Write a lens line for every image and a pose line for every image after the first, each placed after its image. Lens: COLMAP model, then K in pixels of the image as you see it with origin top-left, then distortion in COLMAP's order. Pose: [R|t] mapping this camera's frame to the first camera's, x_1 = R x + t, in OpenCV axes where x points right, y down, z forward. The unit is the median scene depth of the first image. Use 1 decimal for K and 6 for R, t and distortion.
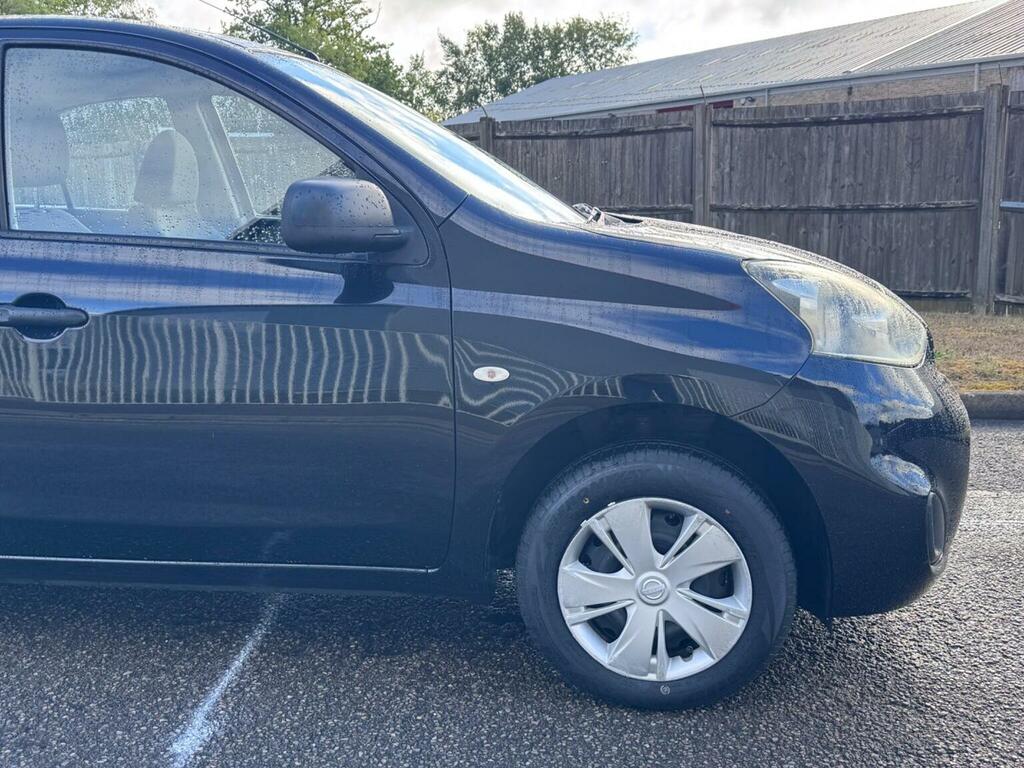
lens RADIAL K [[1014.1, 0, 512.0], [0, 1014.1, 384.0], [0, 0, 1]] dist [0.164614, -0.300540]
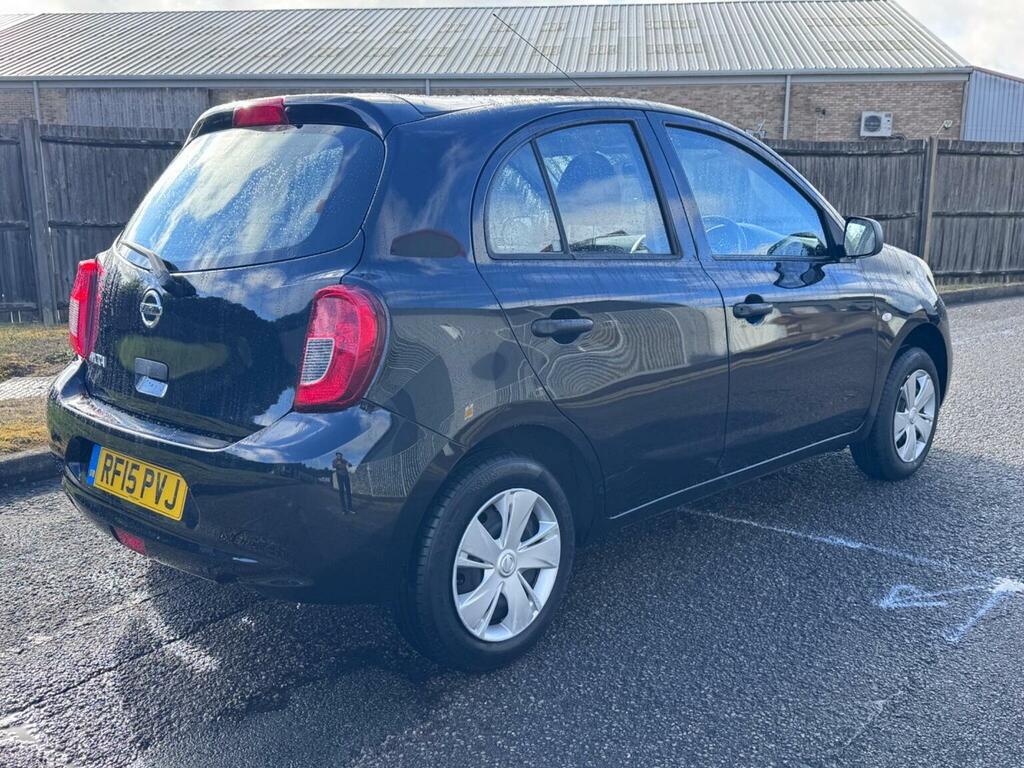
lens RADIAL K [[1014.1, 0, 512.0], [0, 1014.1, 384.0], [0, 0, 1]] dist [0.164614, -0.300540]
pose [[0.596600, -0.137908, 0.790601, -0.347484], [0.146391, 0.987298, 0.061750, -0.018919], [-0.789074, 0.078897, 0.609210, 0.065895]]
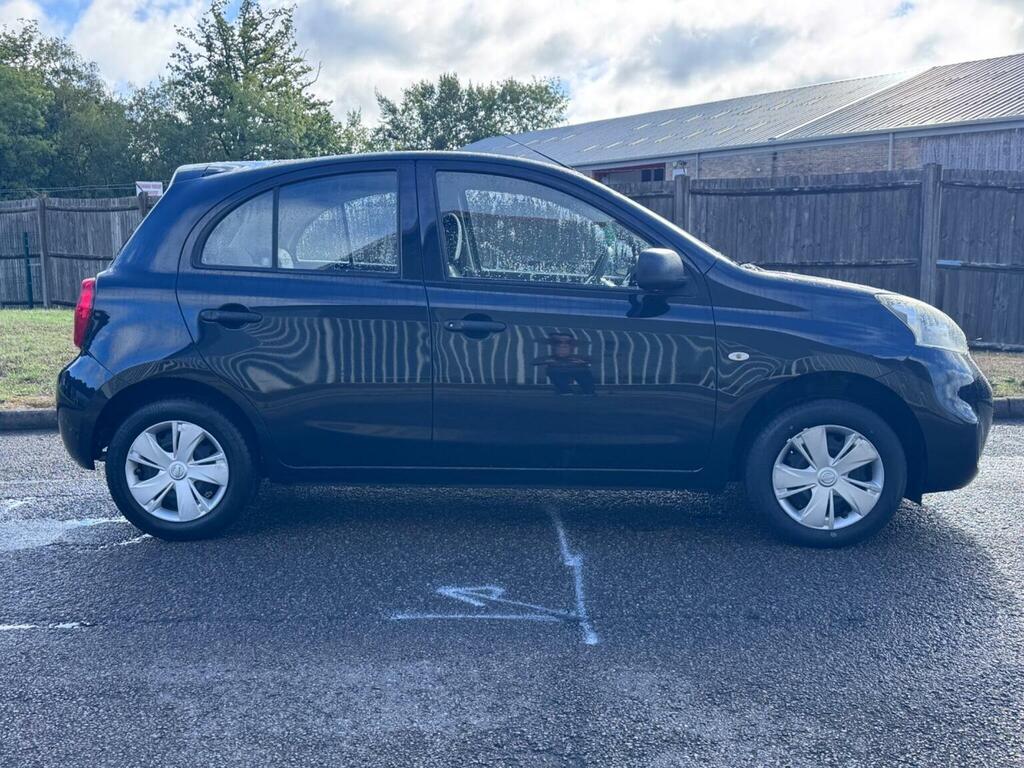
lens RADIAL K [[1010.0, 0, 505.9], [0, 1010.0, 394.2], [0, 0, 1]] dist [0.223959, -0.451673]
pose [[0.997439, -0.001754, 0.071501, -0.097365], [0.004663, 0.999167, -0.040536, 0.022273], [-0.071370, 0.040765, 0.996617, -0.133502]]
